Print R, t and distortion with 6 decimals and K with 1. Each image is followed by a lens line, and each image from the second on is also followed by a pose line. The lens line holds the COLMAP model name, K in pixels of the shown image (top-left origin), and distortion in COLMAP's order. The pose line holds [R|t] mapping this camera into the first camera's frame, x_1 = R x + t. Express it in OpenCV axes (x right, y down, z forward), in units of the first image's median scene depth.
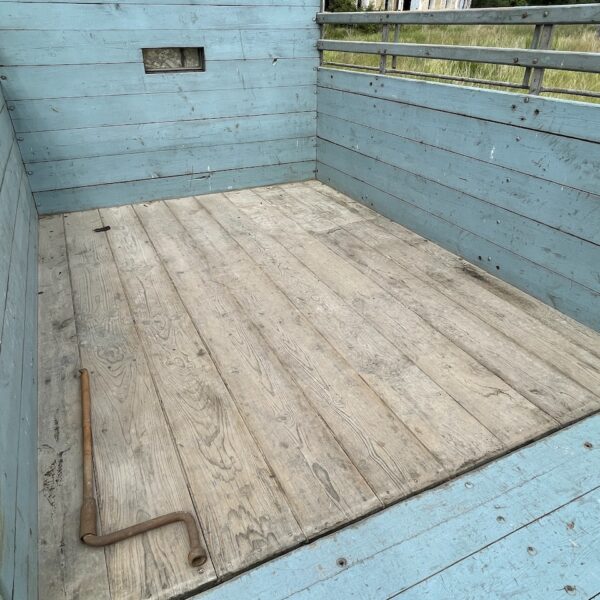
lens RADIAL K [[469.1, 0, 301.6], [0, 469.1, 297.7], [0, 0, 1]] dist [-0.004028, 0.000270]
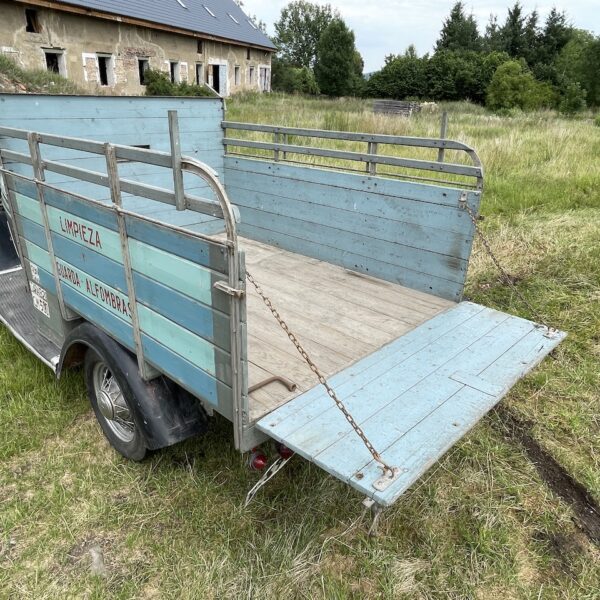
lens RADIAL K [[469.1, 0, 301.6], [0, 469.1, 297.7], [0, 0, 1]] dist [-0.004028, 0.000270]
pose [[0.934230, -0.116588, 0.337079, -0.411223], [0.156225, 0.983346, -0.092868, 0.163140], [-0.320638, 0.139420, 0.936885, -0.544554]]
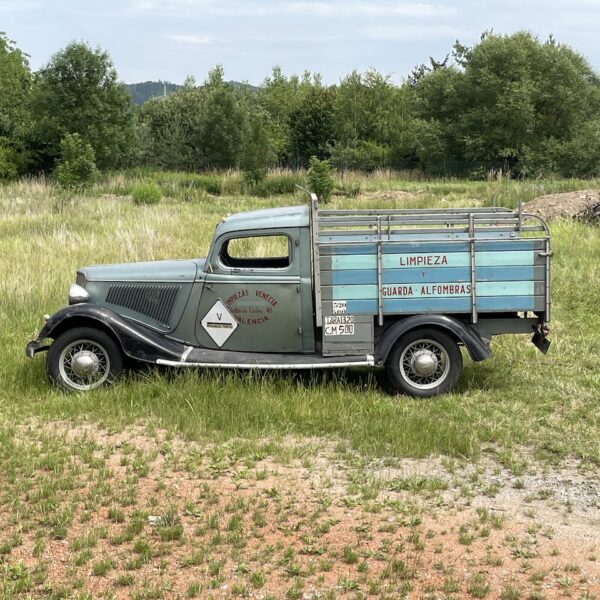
lens RADIAL K [[1286.2, 0, 300.0], [0, 1286.2, 300.0], [0, 0, 1]] dist [0.051547, 0.317539]
pose [[0.415564, -0.101723, 0.903858, -6.840415], [0.469063, 0.875361, -0.117144, 0.444190], [-0.779286, 0.472647, 0.411483, -1.373091]]
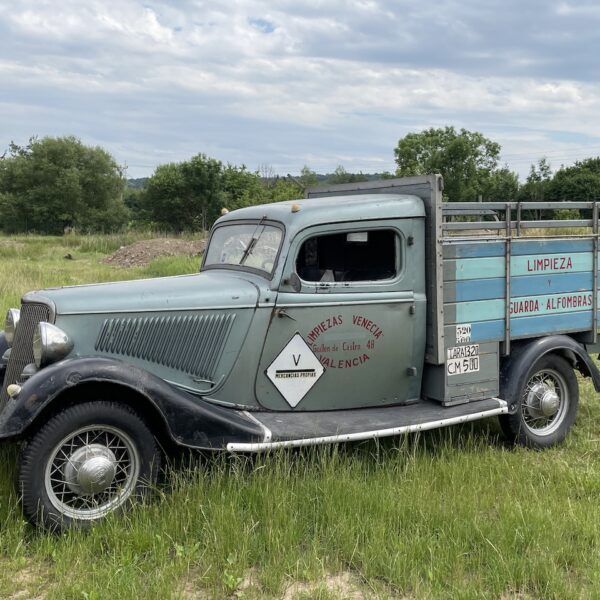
lens RADIAL K [[763.9, 0, 300.0], [0, 763.9, 300.0], [0, 0, 1]] dist [0.125114, -0.238976]
pose [[-0.090296, -0.091330, 0.991718, -3.398823], [0.509505, 0.851370, 0.124796, -0.960127], [-0.855717, 0.516554, -0.030342, 1.763596]]
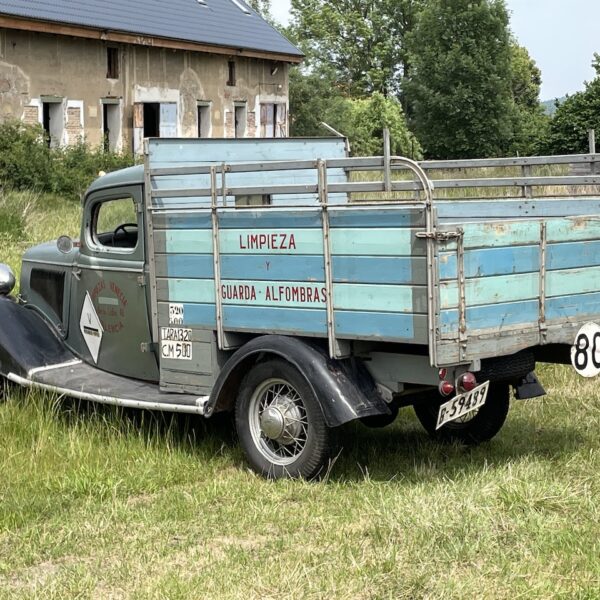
lens RADIAL K [[1490.1, 0, 319.7], [0, 1490.1, 299.3], [0, 0, 1]] dist [0.103761, 0.450151]
pose [[0.944476, -0.052757, 0.324316, -1.827019], [0.189134, 0.894403, -0.405304, 1.773747], [-0.268686, 0.444140, 0.854721, -2.995300]]
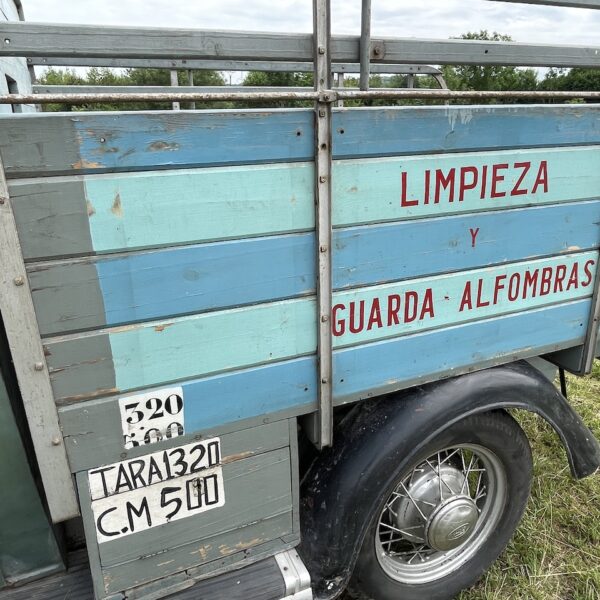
lens RADIAL K [[523.0, 0, 300.0], [0, 523.0, 300.0], [0, 0, 1]] dist [0.004228, -0.001204]
pose [[0.038212, -0.324147, 0.945235, -1.221531], [0.514422, 0.817334, 0.259490, -0.386678], [-0.856685, 0.476334, 0.197980, 0.914730]]
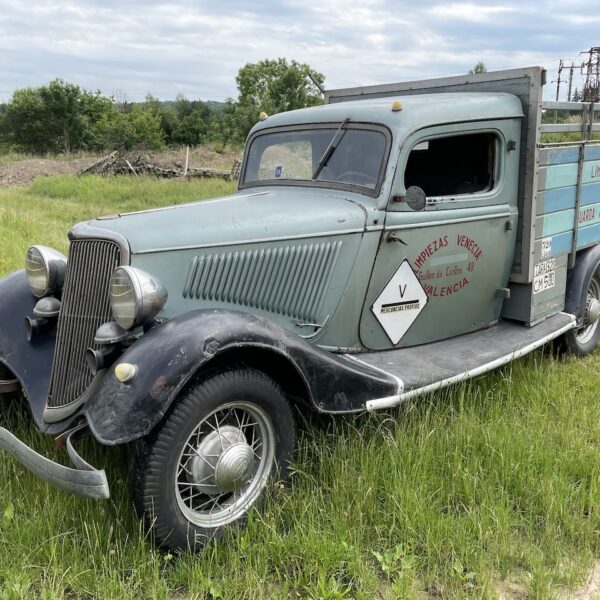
lens RADIAL K [[624.0, 0, 300.0], [0, 624.0, 300.0], [0, 0, 1]] dist [0.128232, -0.234365]
pose [[-0.321472, -0.215880, 0.921982, -2.441116], [0.496953, 0.790340, 0.358331, -1.242858], [-0.806036, 0.573375, -0.146790, 2.313783]]
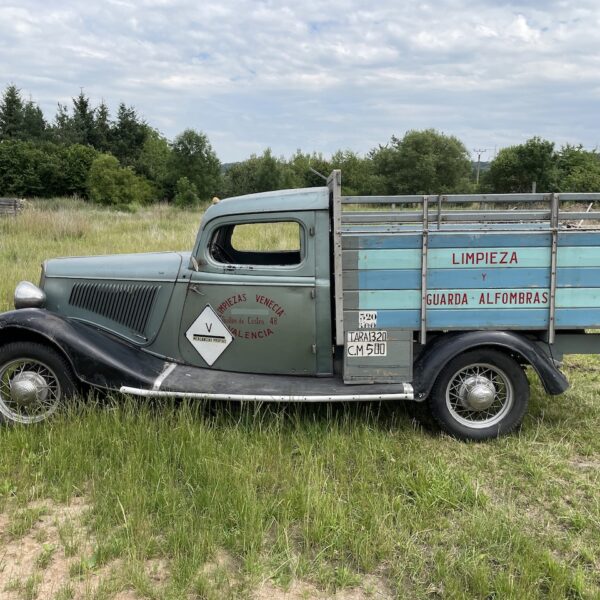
lens RADIAL K [[600.4, 0, 302.3], [0, 600.4, 295.2], [0, 0, 1]] dist [0.096672, -0.142331]
pose [[0.426816, -0.137577, 0.893812, -2.880842], [0.456474, 0.885987, -0.081605, -0.219612], [-0.780679, 0.442832, 0.440954, 0.368890]]
